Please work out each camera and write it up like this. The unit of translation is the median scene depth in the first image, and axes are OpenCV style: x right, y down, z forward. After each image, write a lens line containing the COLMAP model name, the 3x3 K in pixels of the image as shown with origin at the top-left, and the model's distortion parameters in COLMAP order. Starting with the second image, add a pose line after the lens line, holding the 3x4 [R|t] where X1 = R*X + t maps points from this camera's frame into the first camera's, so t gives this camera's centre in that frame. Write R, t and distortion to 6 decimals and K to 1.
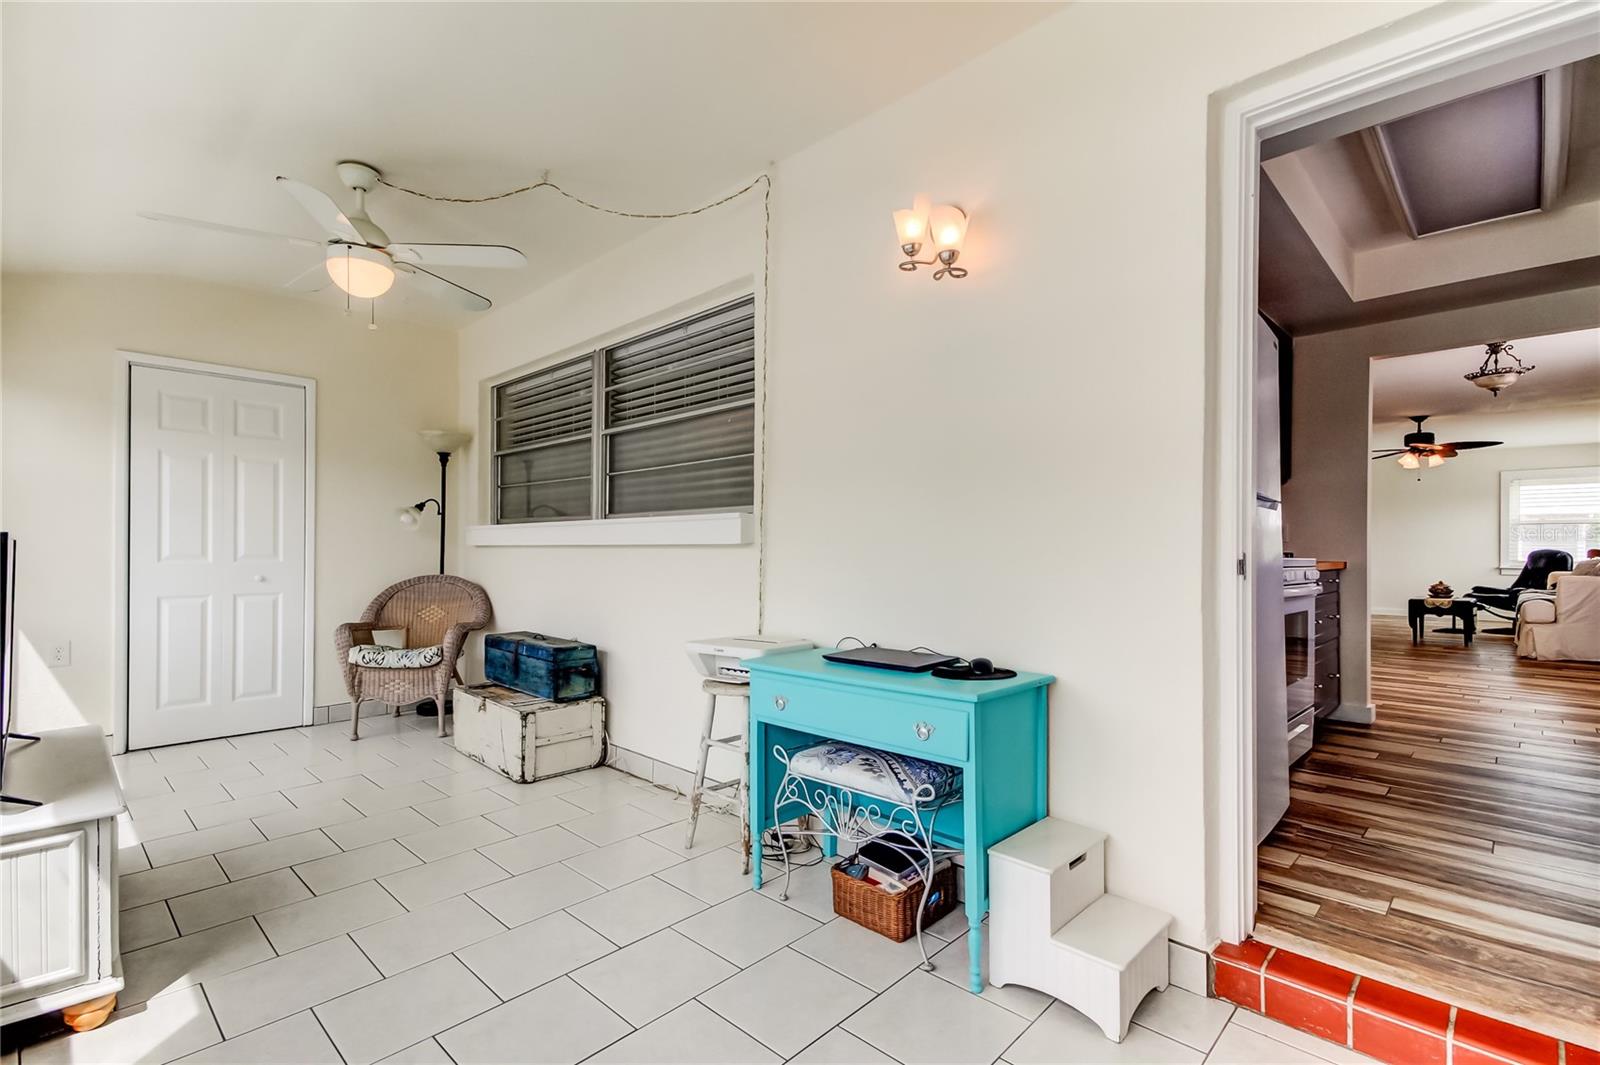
lens RADIAL K [[752.7, 0, 806.7], [0, 752.7, 546.7], [0, 0, 1]] dist [-0.002013, -0.000528]
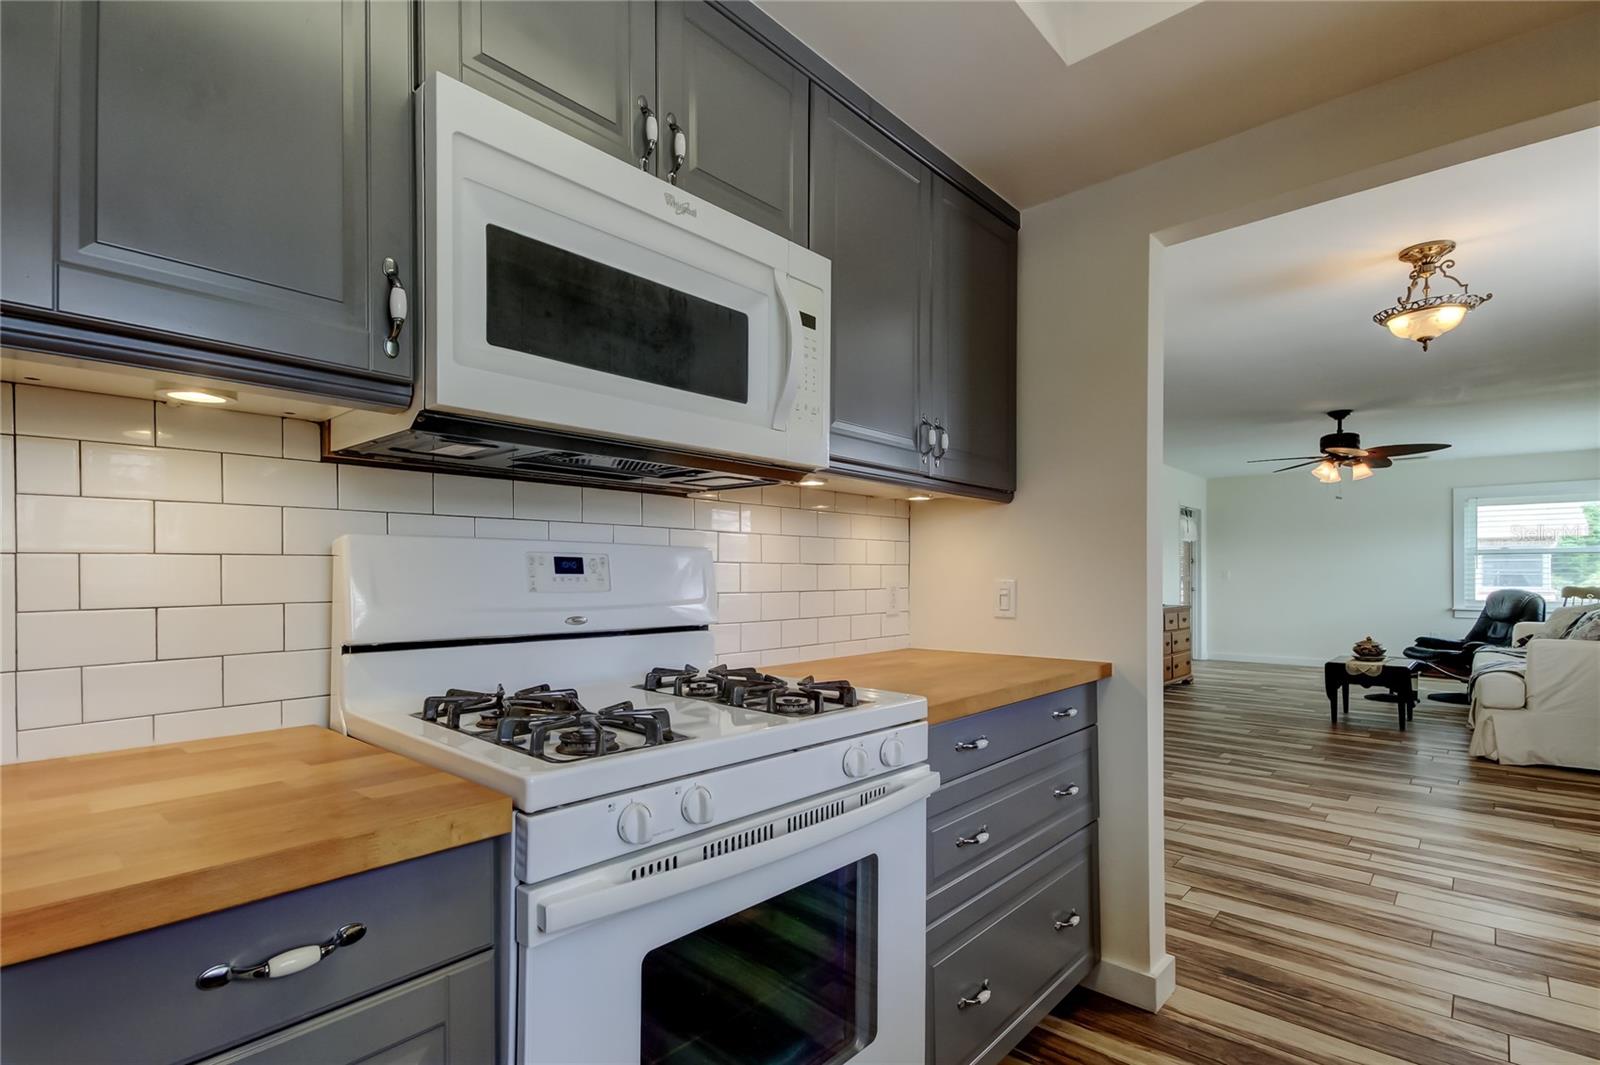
lens RADIAL K [[756.7, 0, 797.4], [0, 756.7, 567.2], [0, 0, 1]] dist [-0.000488, -0.000054]
pose [[0.999727, -0.002700, 0.023219, 0.272599], [0.002721, 0.999996, -0.000887, -0.022639], [-0.023216, 0.000950, 0.999730, 0.279343]]
